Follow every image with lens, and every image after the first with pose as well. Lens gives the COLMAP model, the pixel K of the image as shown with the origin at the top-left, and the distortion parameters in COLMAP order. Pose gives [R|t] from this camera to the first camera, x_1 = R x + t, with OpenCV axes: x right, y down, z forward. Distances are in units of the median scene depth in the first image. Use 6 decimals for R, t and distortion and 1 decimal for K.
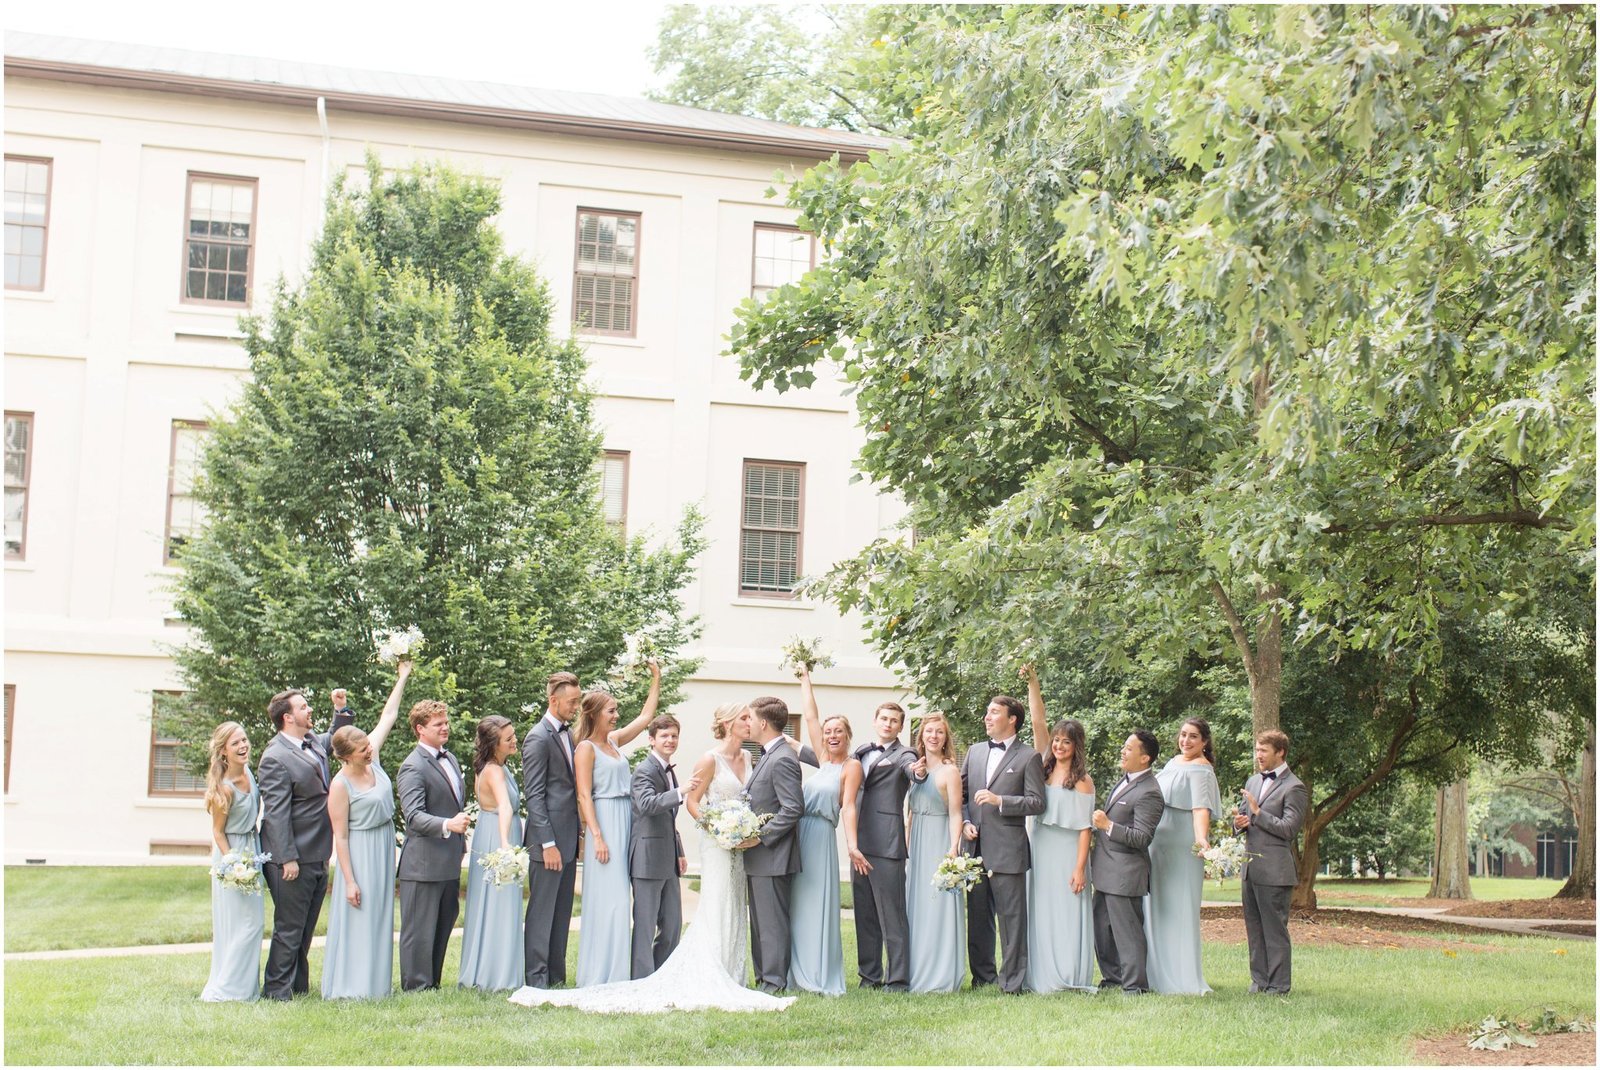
lens RADIAL K [[2416.2, 0, 839.2], [0, 2416.2, 514.8], [0, 0, 1]] dist [0.021745, 0.016664]
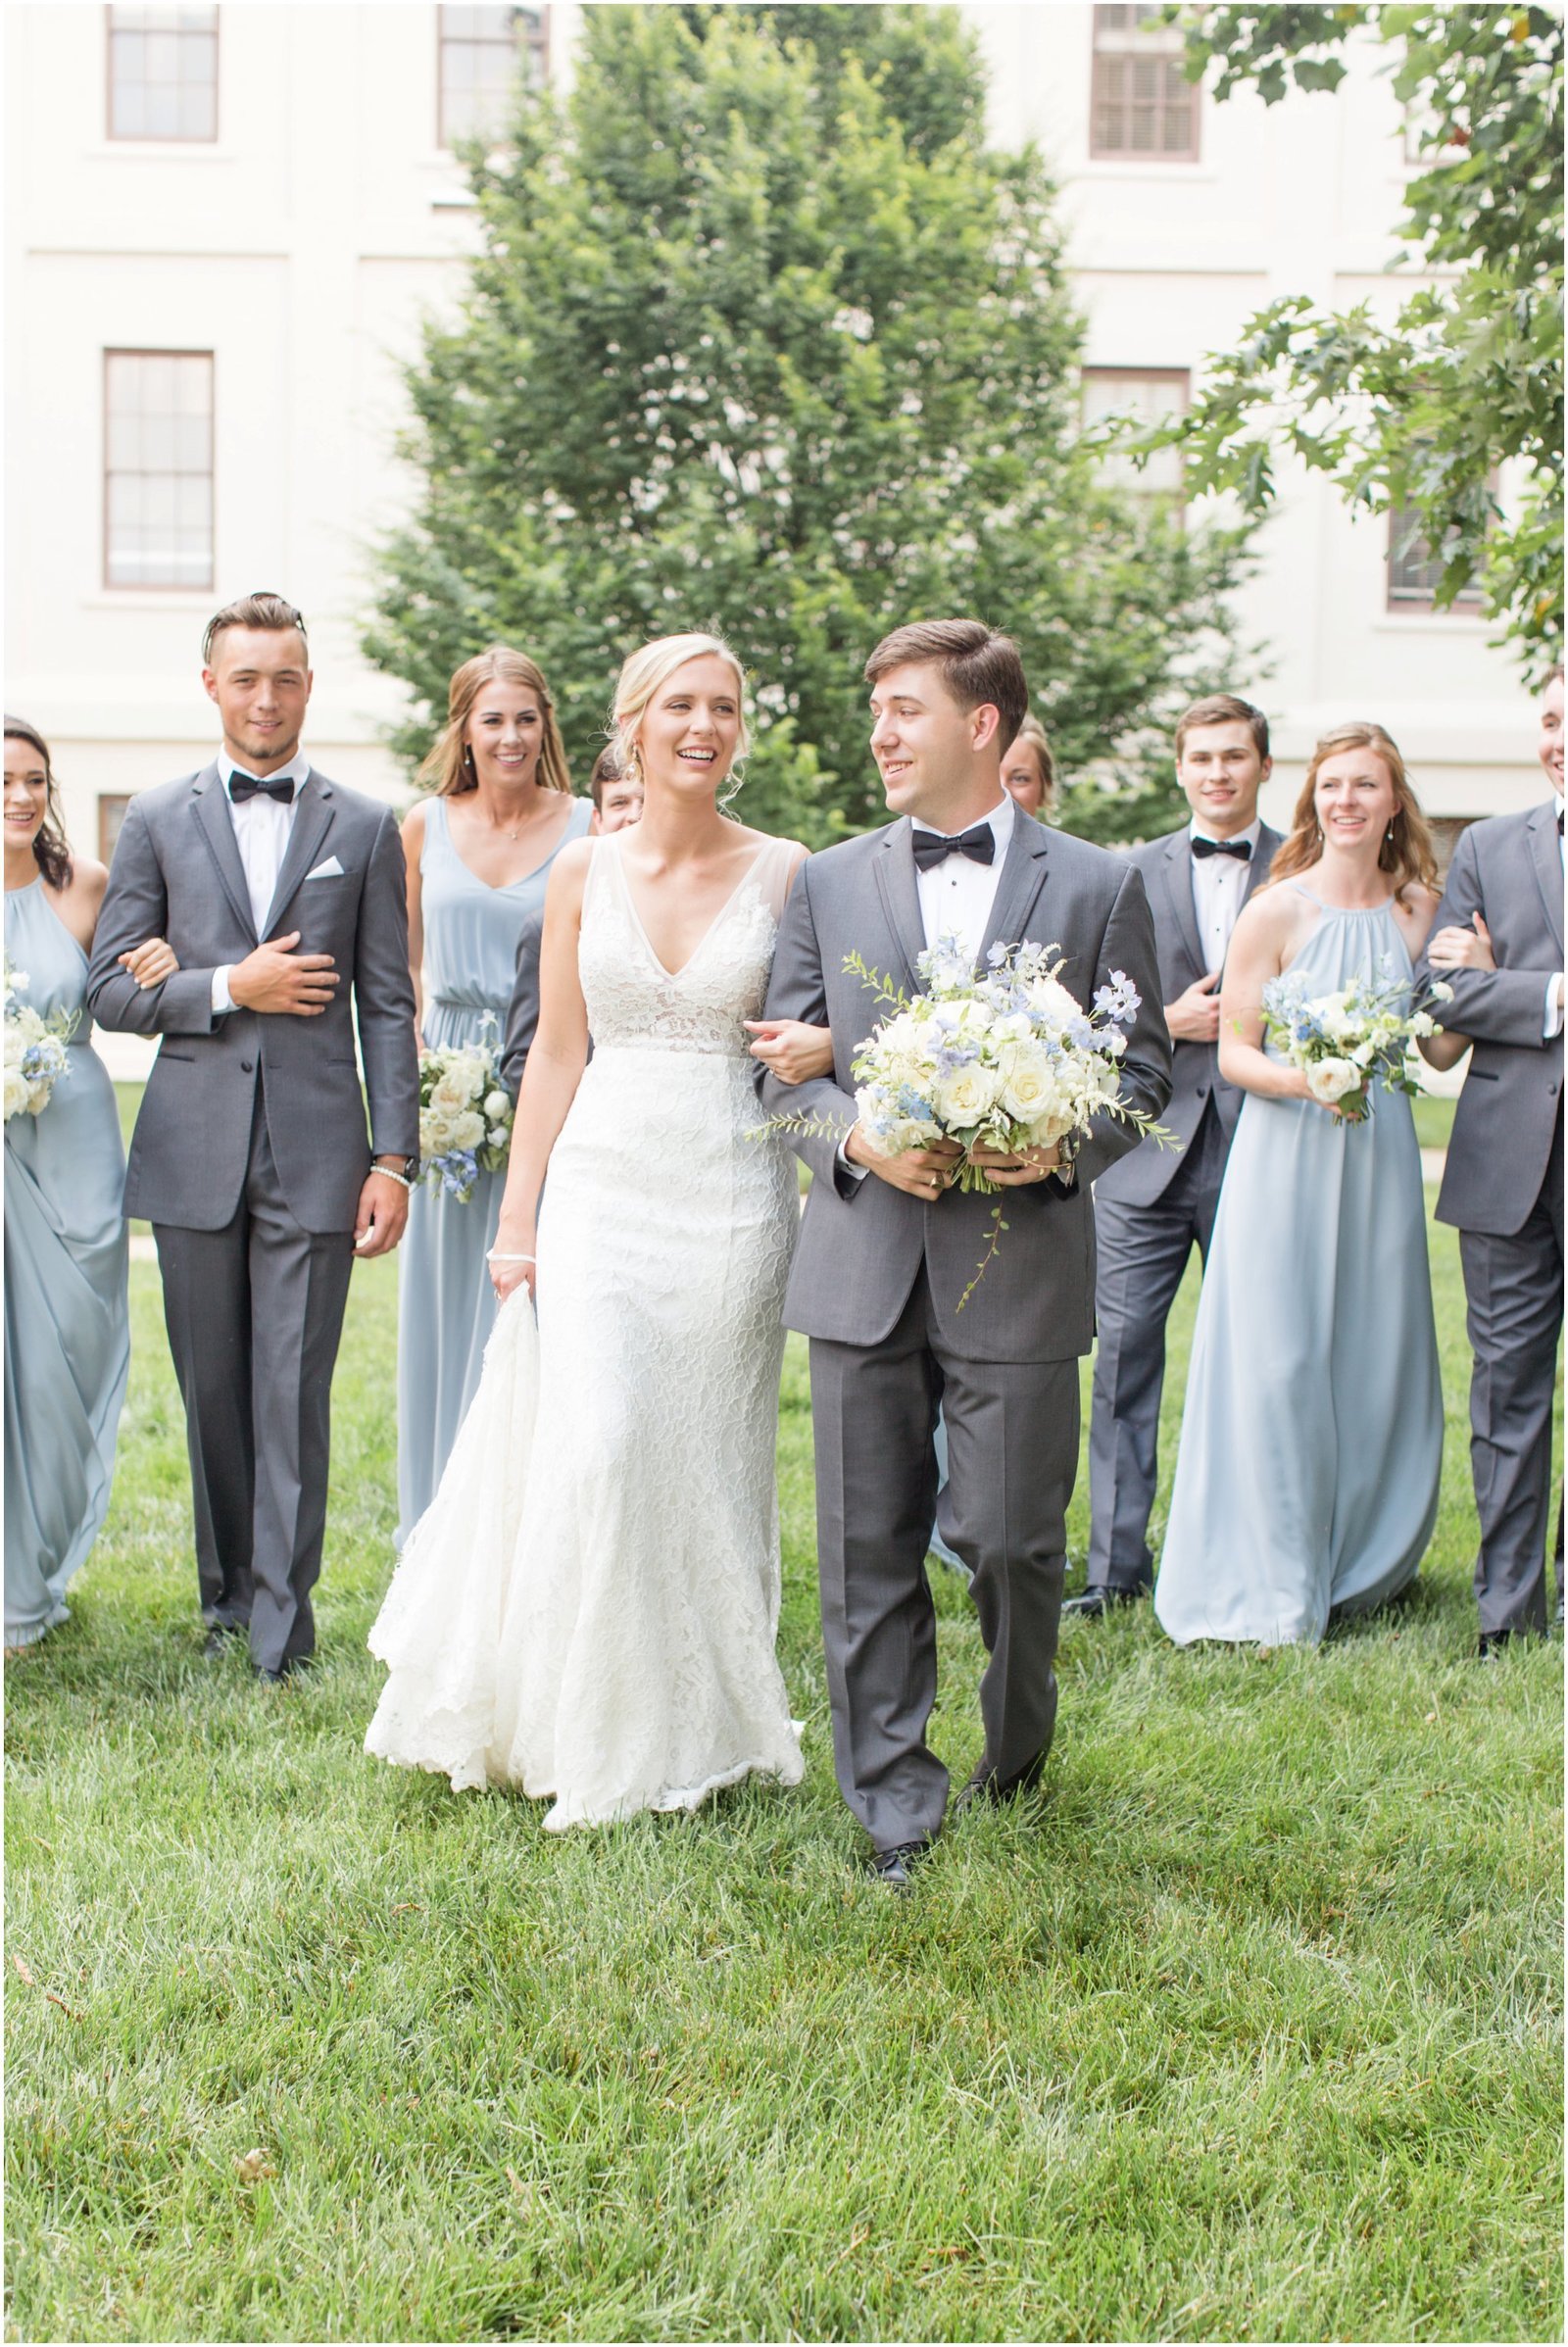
lens RADIAL K [[3544.4, 0, 826.1], [0, 3544.4, 1171.2], [0, 0, 1]] dist [0.021745, 0.016664]
pose [[0.973034, 0.000551, -0.230663, 0.032733], [0.039891, 0.984528, 0.170627, 0.020266], [0.227188, -0.175227, 0.957957, 0.179752]]
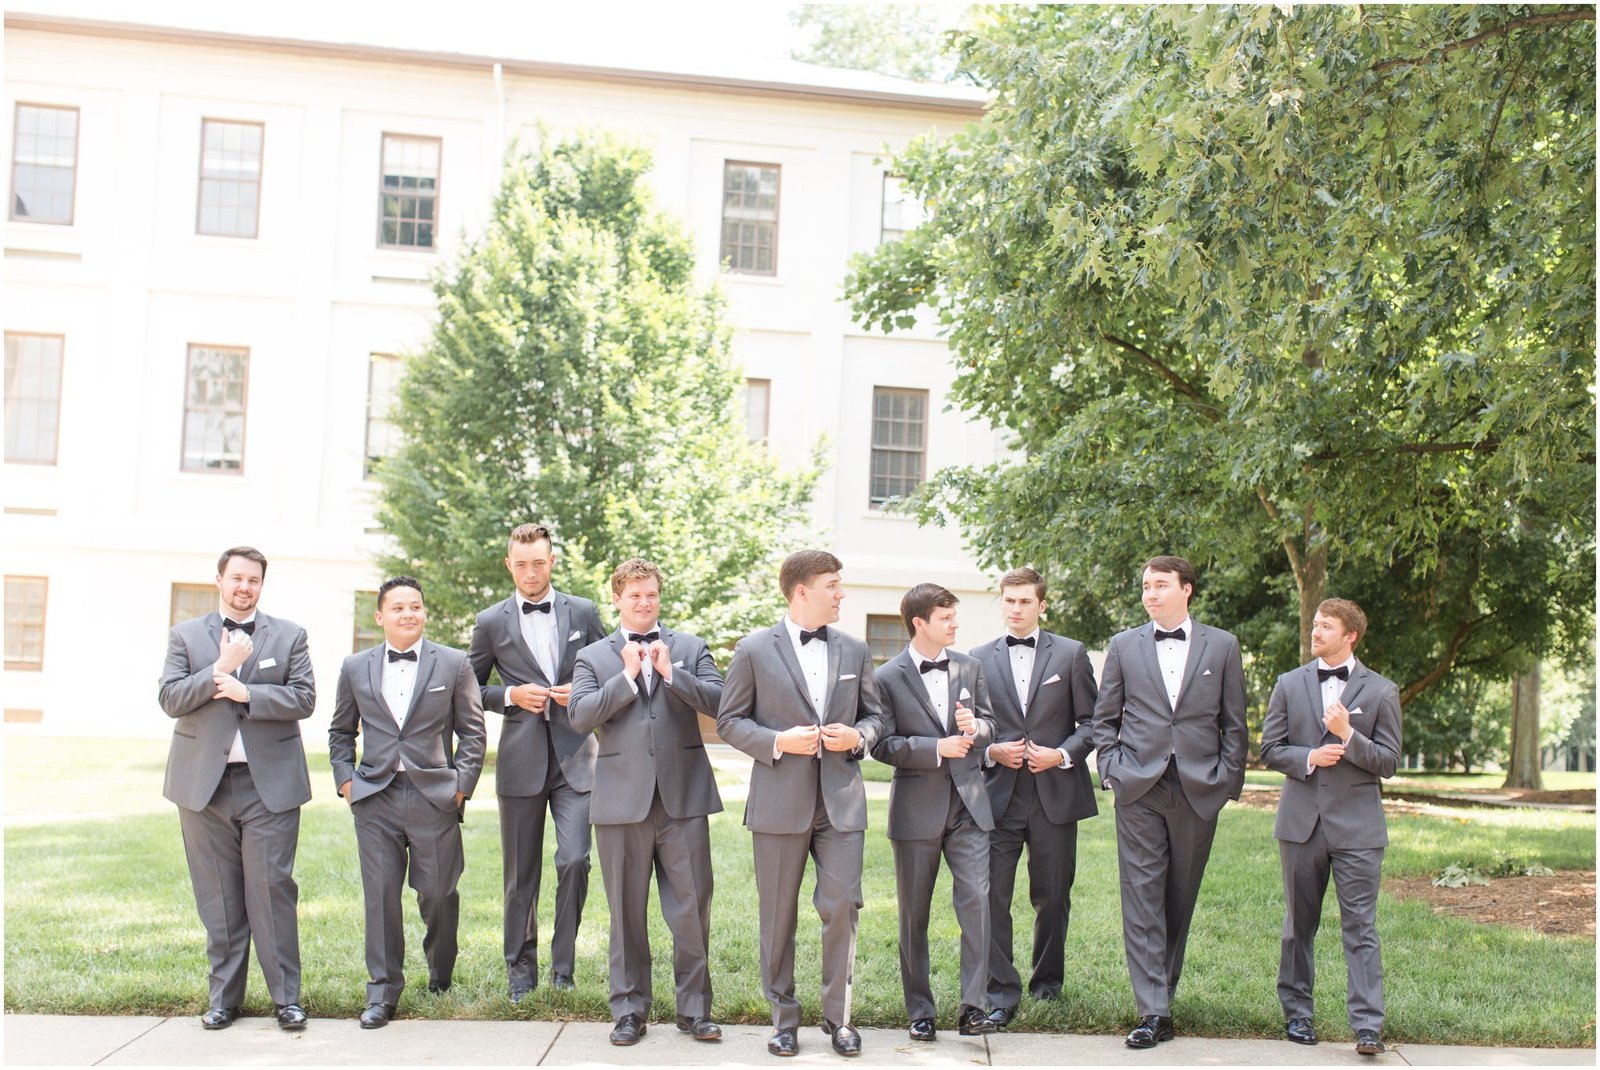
lens RADIAL K [[2262.8, 0, 800.0], [0, 2262.8, 535.0], [0, 0, 1]] dist [-0.008638, 0.032124]
pose [[0.996789, 0.003700, -0.079991, 0.013825], [-0.000073, 0.998974, 0.045292, -0.002270], [0.080076, -0.045140, 0.995766, -0.055672]]
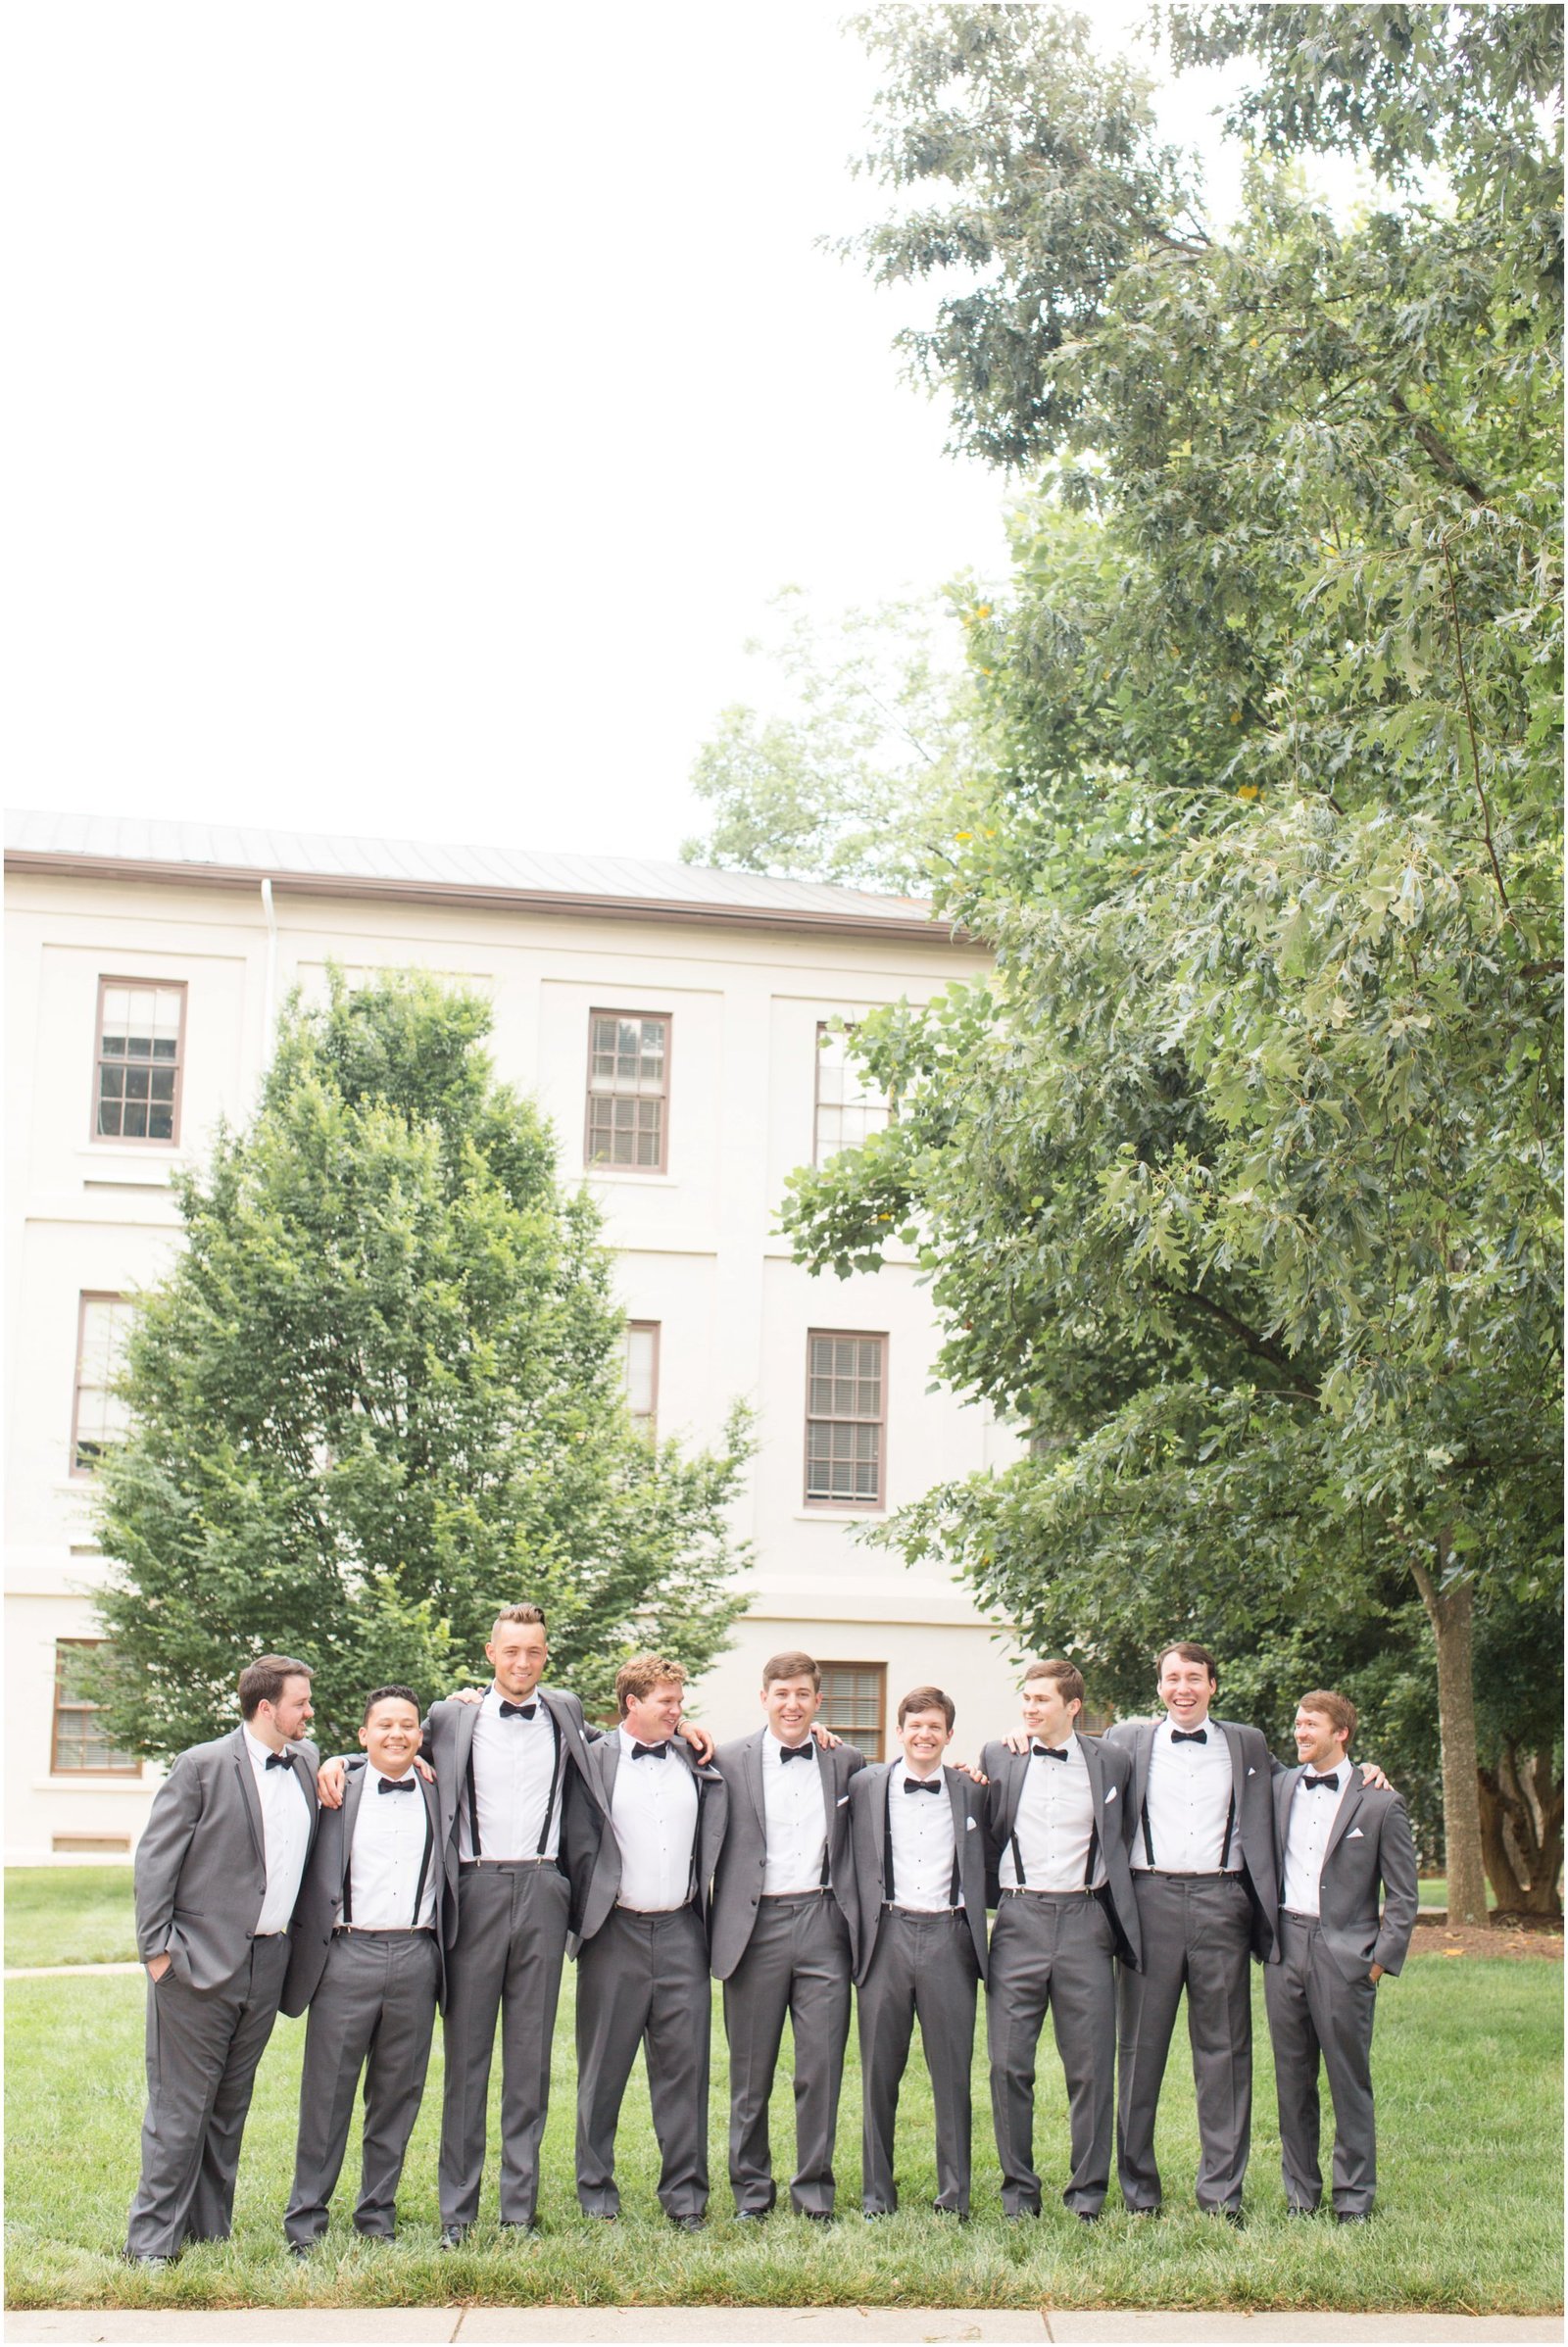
lens RADIAL K [[3319.3, 0, 751.3], [0, 3319.3, 1145.2], [0, 0, 1]] dist [-0.008638, 0.032124]
pose [[0.998122, -0.018186, -0.058498, 0.007518], [0.014152, 0.997540, -0.068658, -0.012301], [0.059602, 0.067702, 0.995924, -0.082033]]
